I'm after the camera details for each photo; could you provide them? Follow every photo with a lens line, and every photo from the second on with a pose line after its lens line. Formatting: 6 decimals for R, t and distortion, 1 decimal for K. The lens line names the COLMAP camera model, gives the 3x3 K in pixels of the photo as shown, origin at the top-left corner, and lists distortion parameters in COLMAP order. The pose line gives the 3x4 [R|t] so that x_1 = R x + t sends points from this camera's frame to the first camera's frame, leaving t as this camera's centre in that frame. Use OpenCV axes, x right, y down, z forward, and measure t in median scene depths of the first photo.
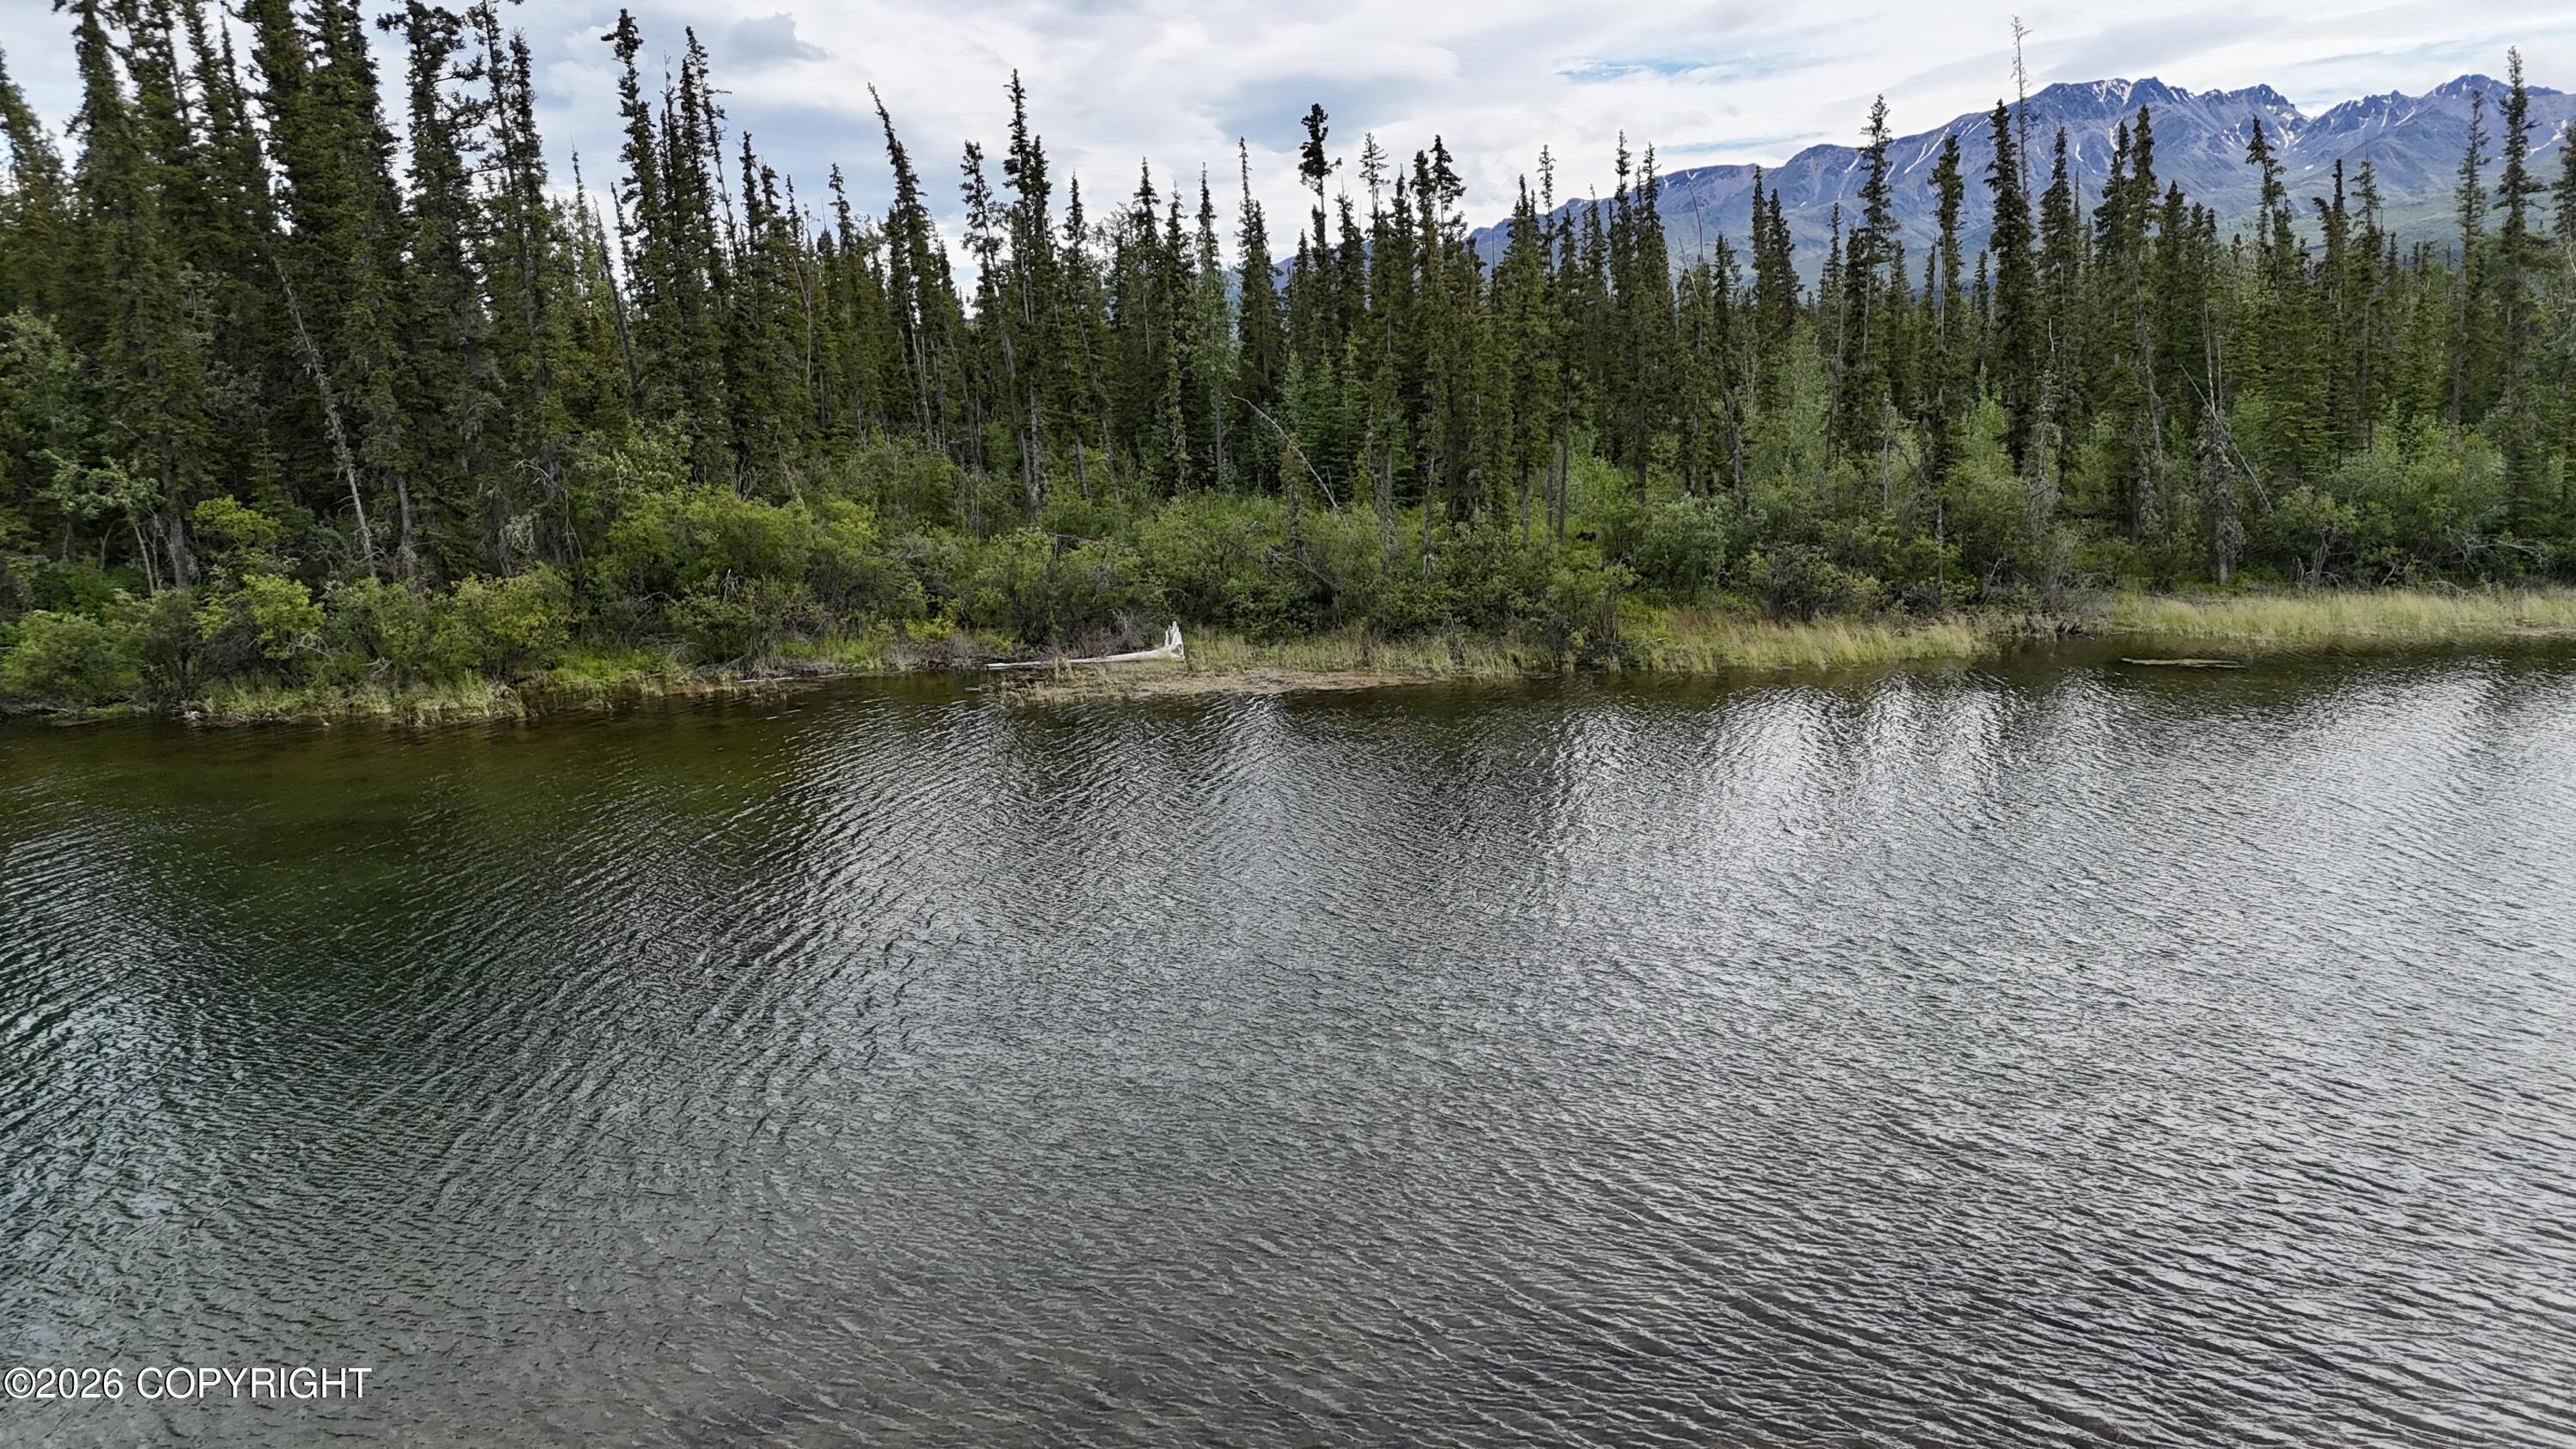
lens RADIAL K [[1908.3, 0, 1280.7], [0, 1908.3, 718.5], [0, 0, 1]] dist [0.071809, -0.062859]
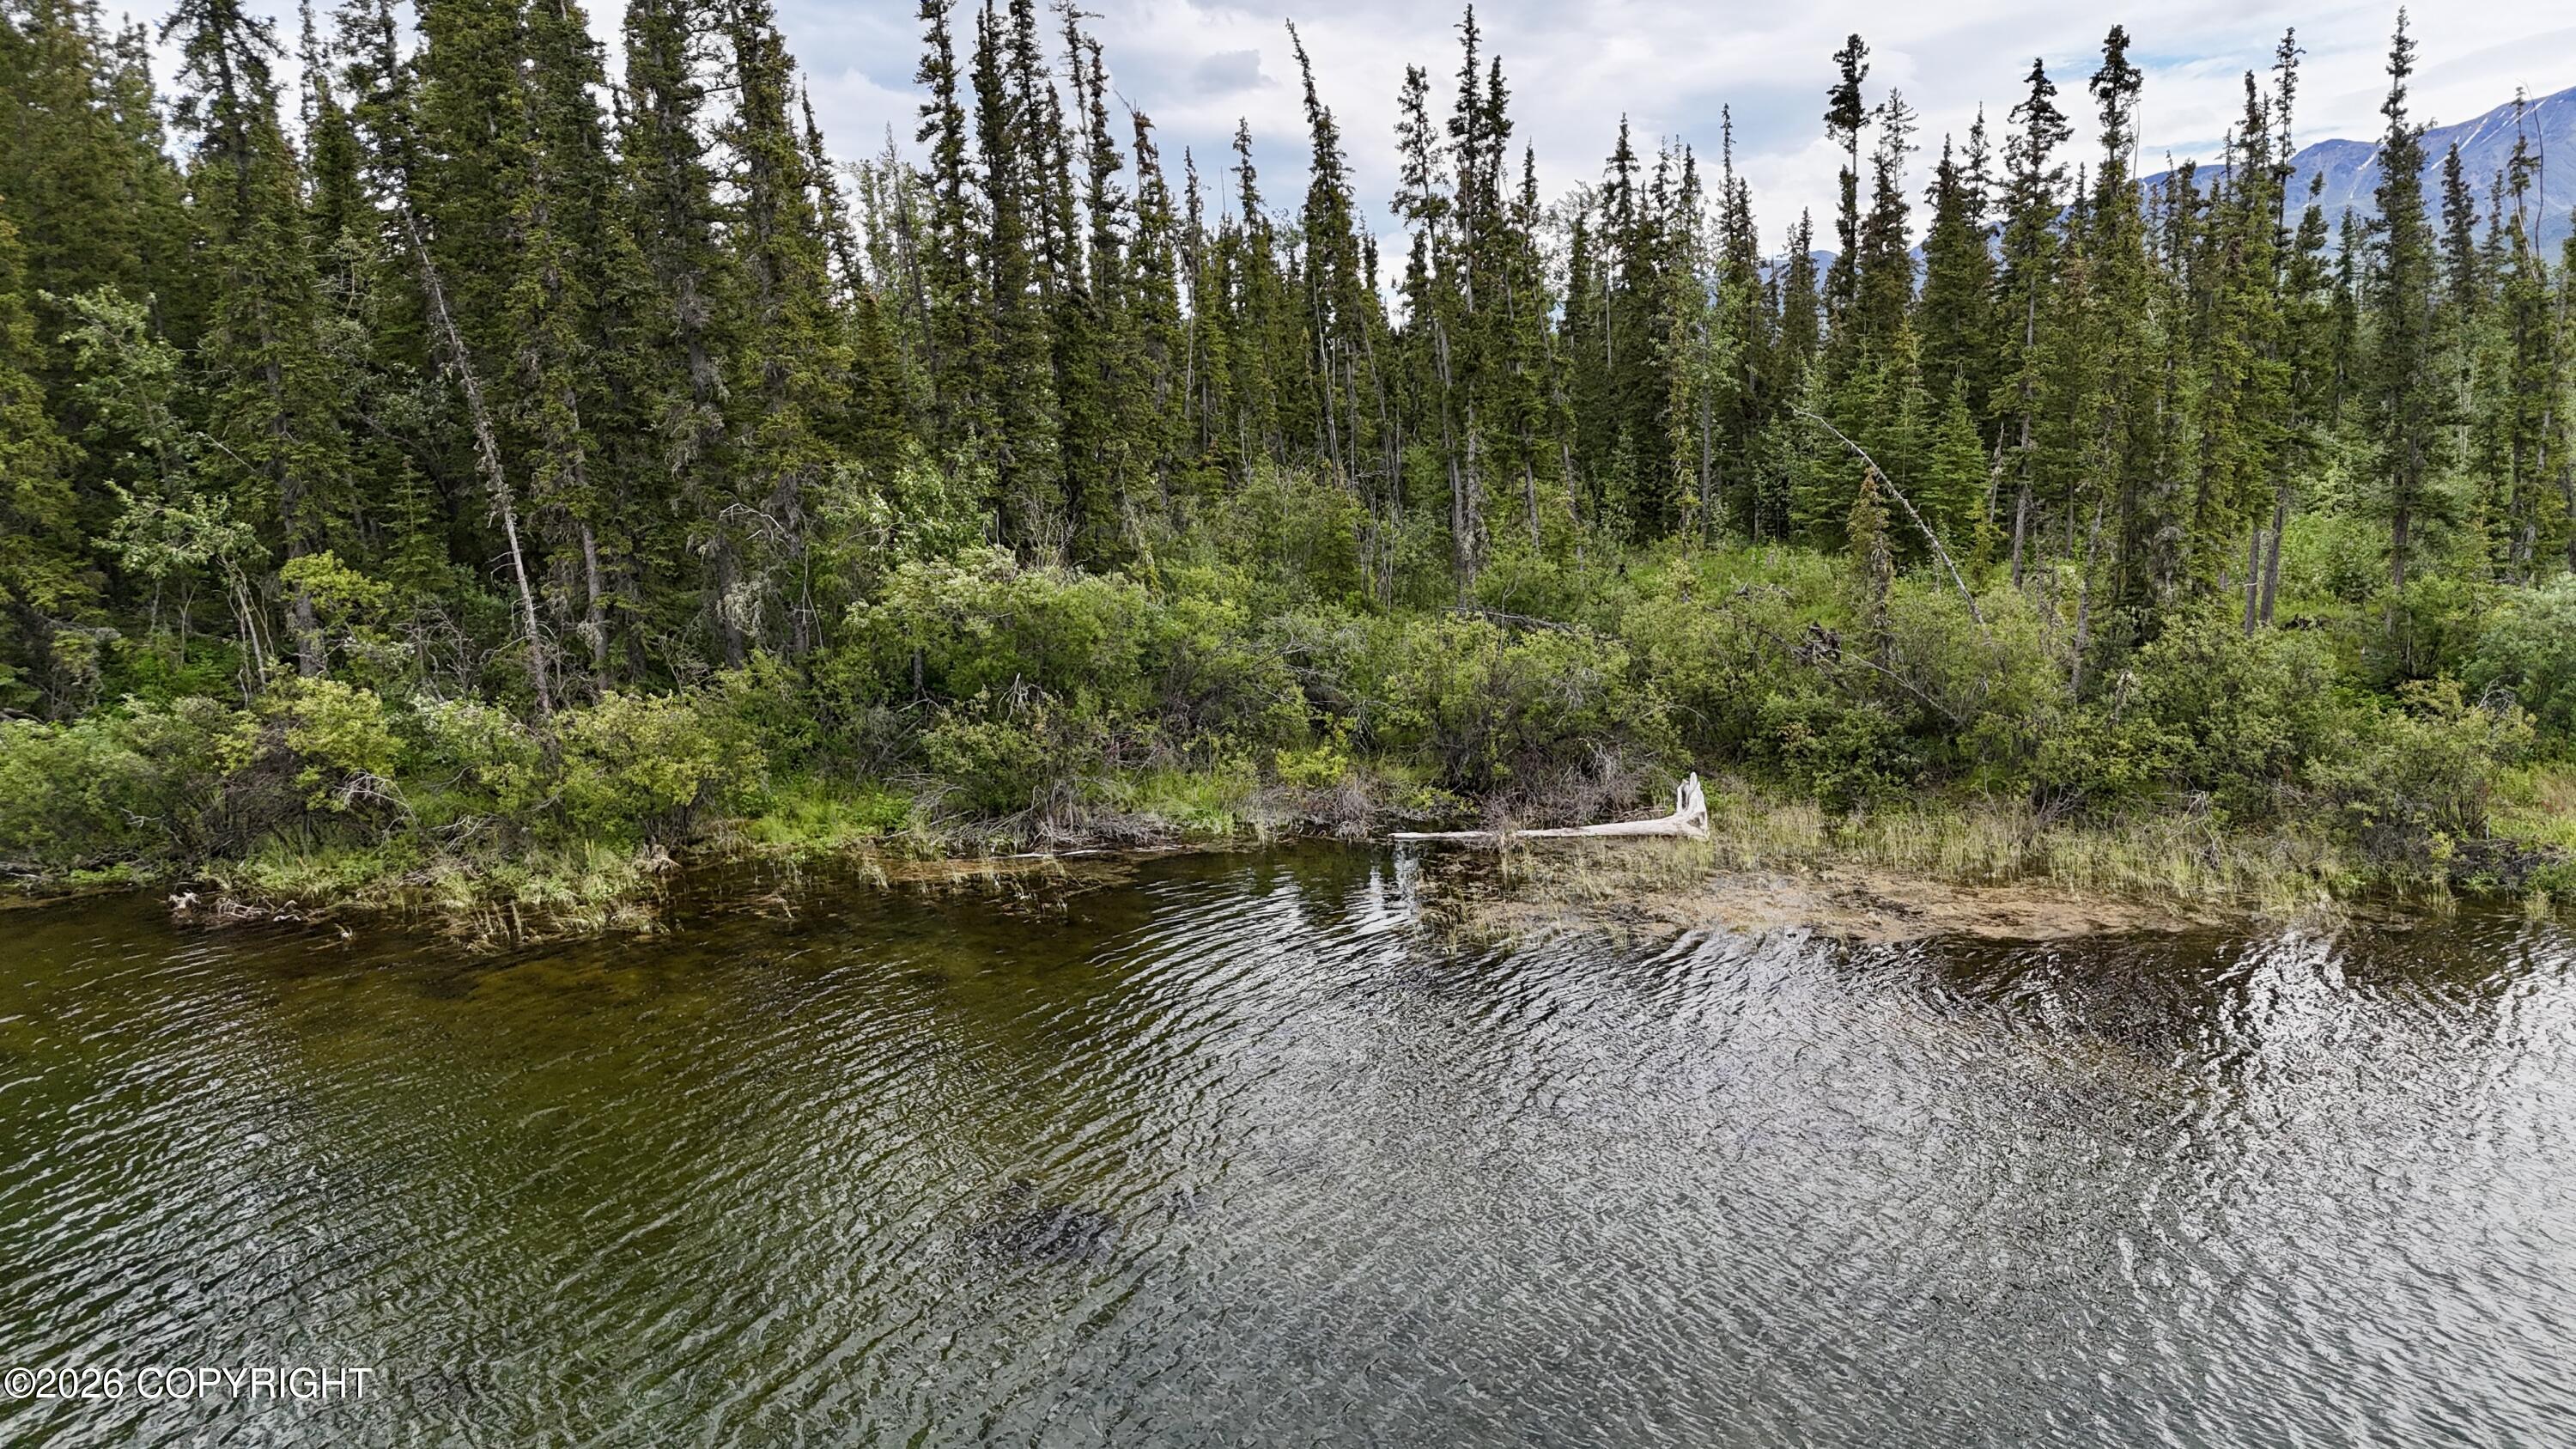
lens RADIAL K [[1908.3, 0, 1278.7], [0, 1908.3, 723.2], [0, 0, 1]] dist [0.071809, -0.062859]
pose [[0.976640, 0.040032, -0.211119, -0.052120], [-0.041376, 0.999142, -0.001953, -0.054988], [0.210860, 0.010642, 0.977458, 0.328573]]
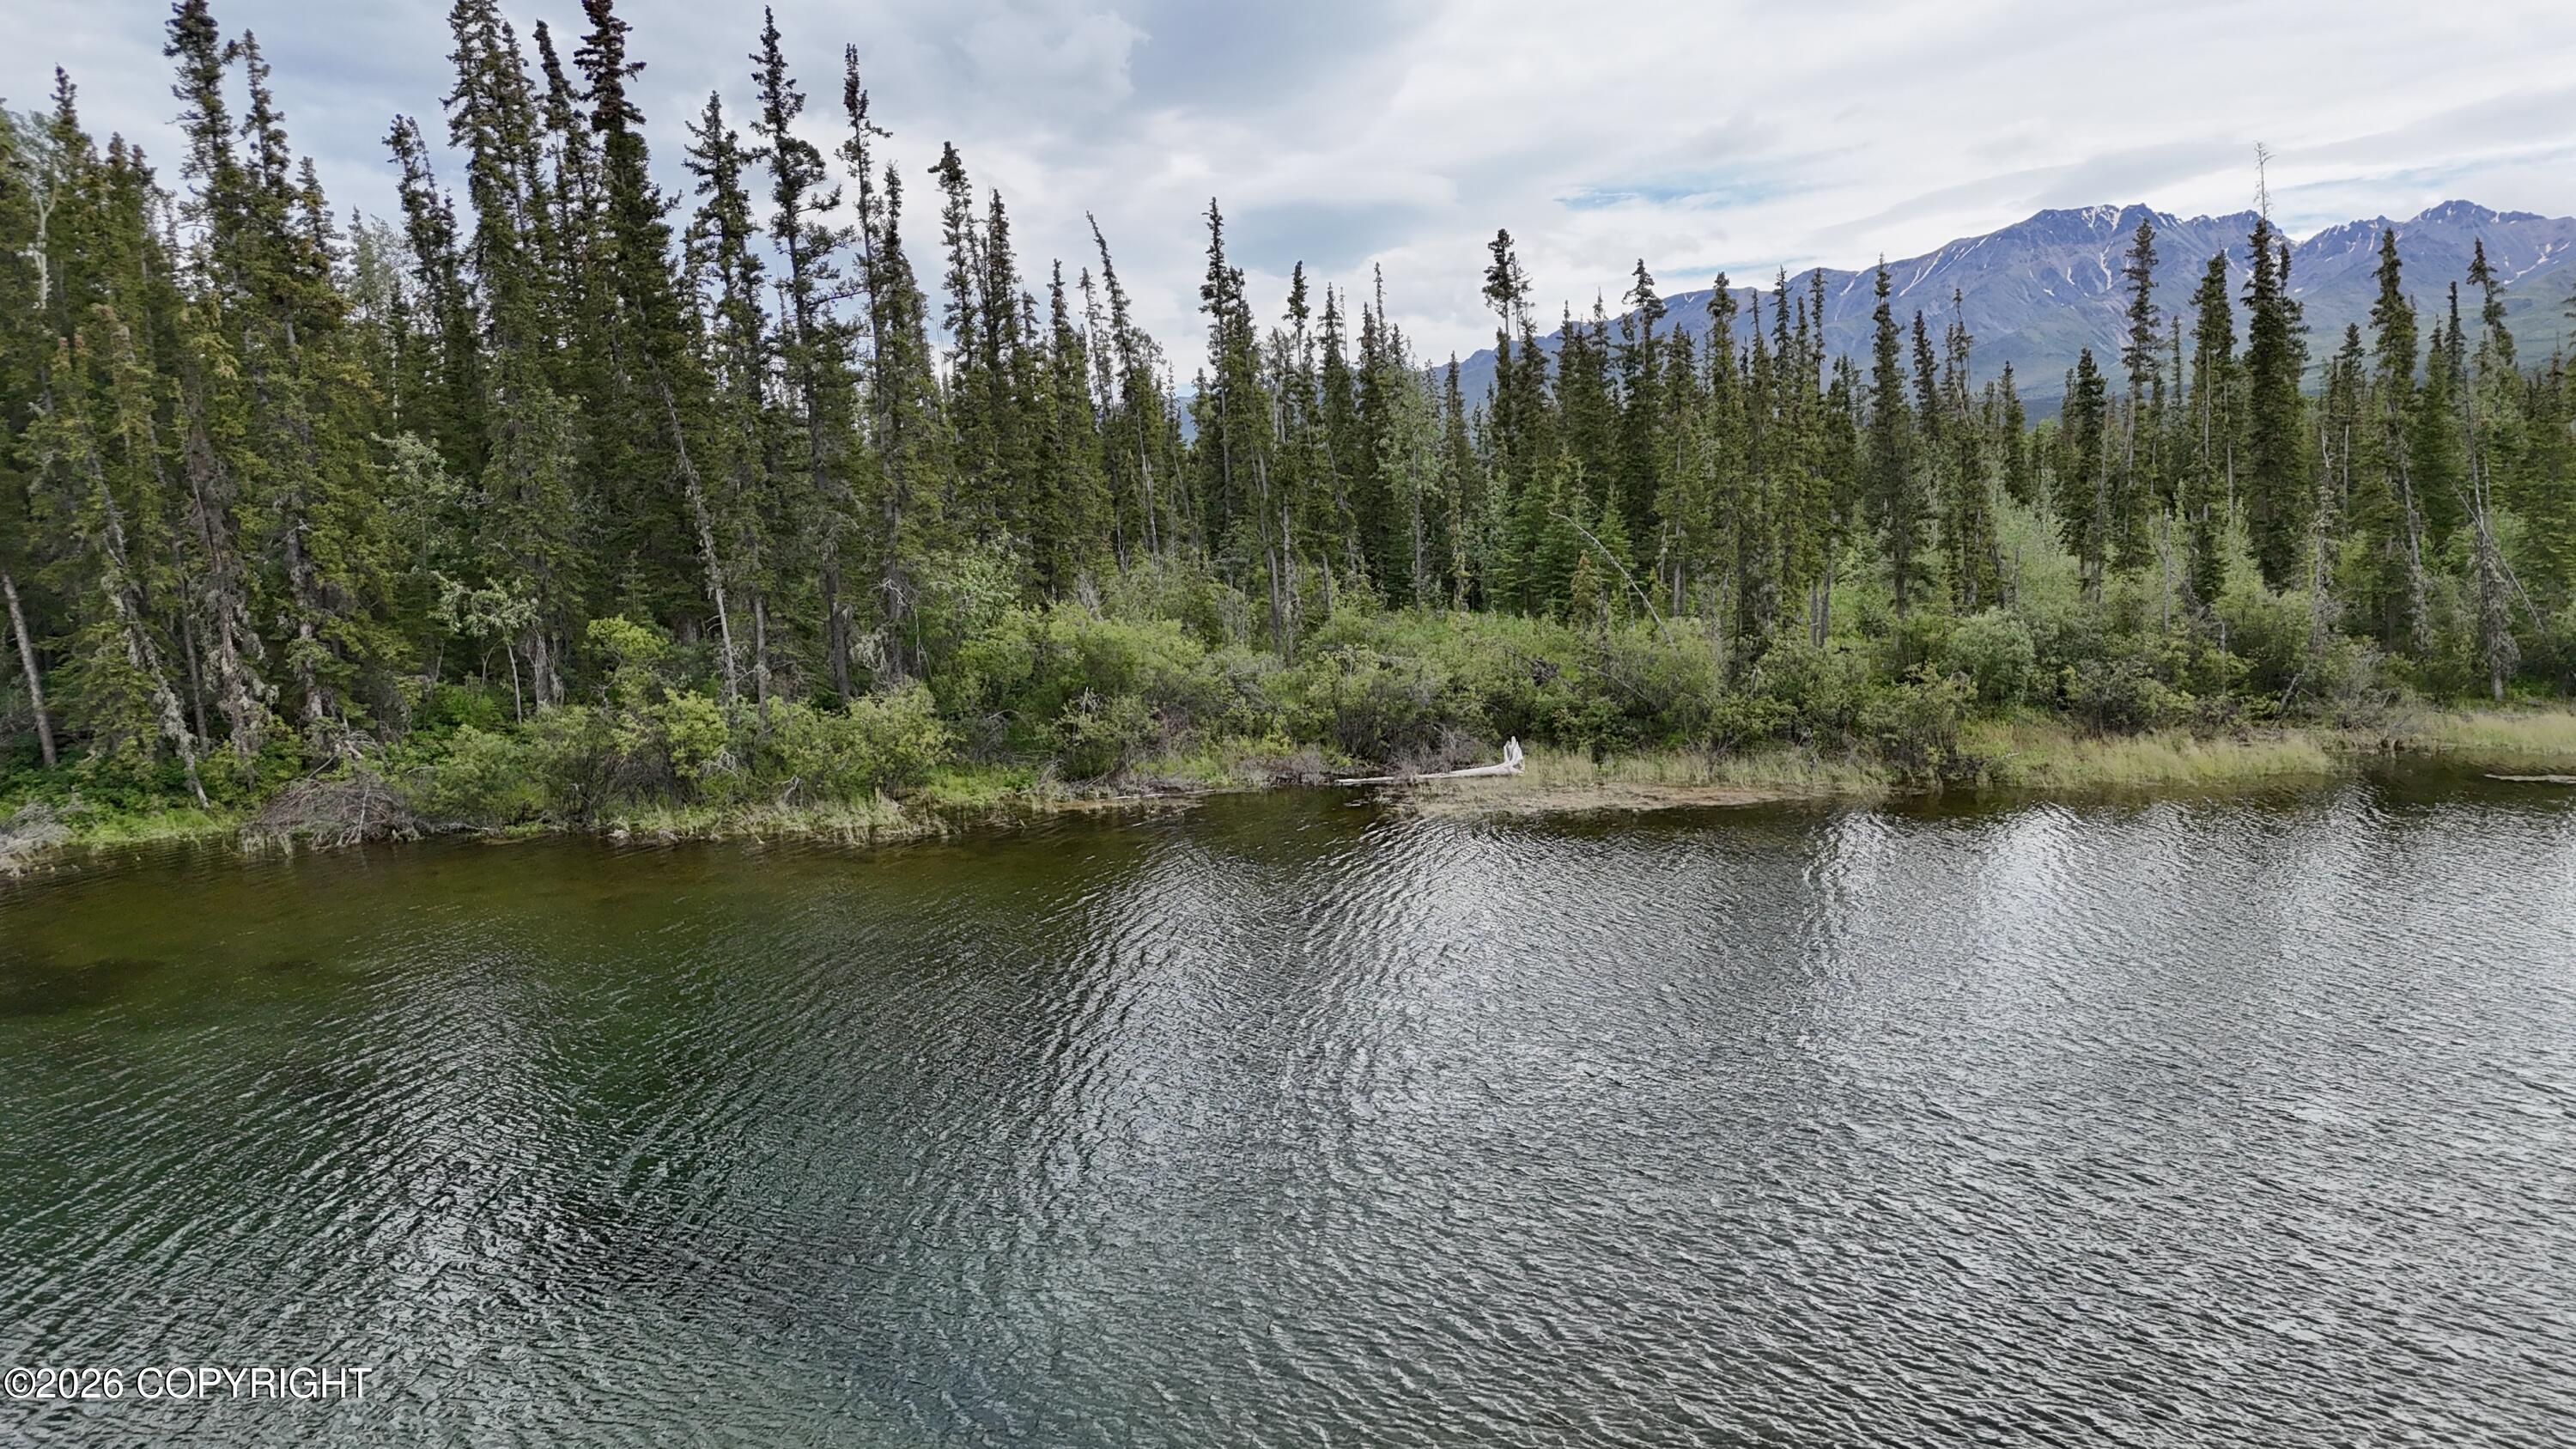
lens RADIAL K [[1908.3, 0, 1278.9], [0, 1908.3, 726.2], [0, 0, 1]] dist [0.071809, -0.062859]
pose [[0.999995, -0.001727, -0.002753, -0.160623], [0.001568, 0.998391, -0.056686, -0.000062], [0.002847, 0.056681, 0.998388, 0.002272]]
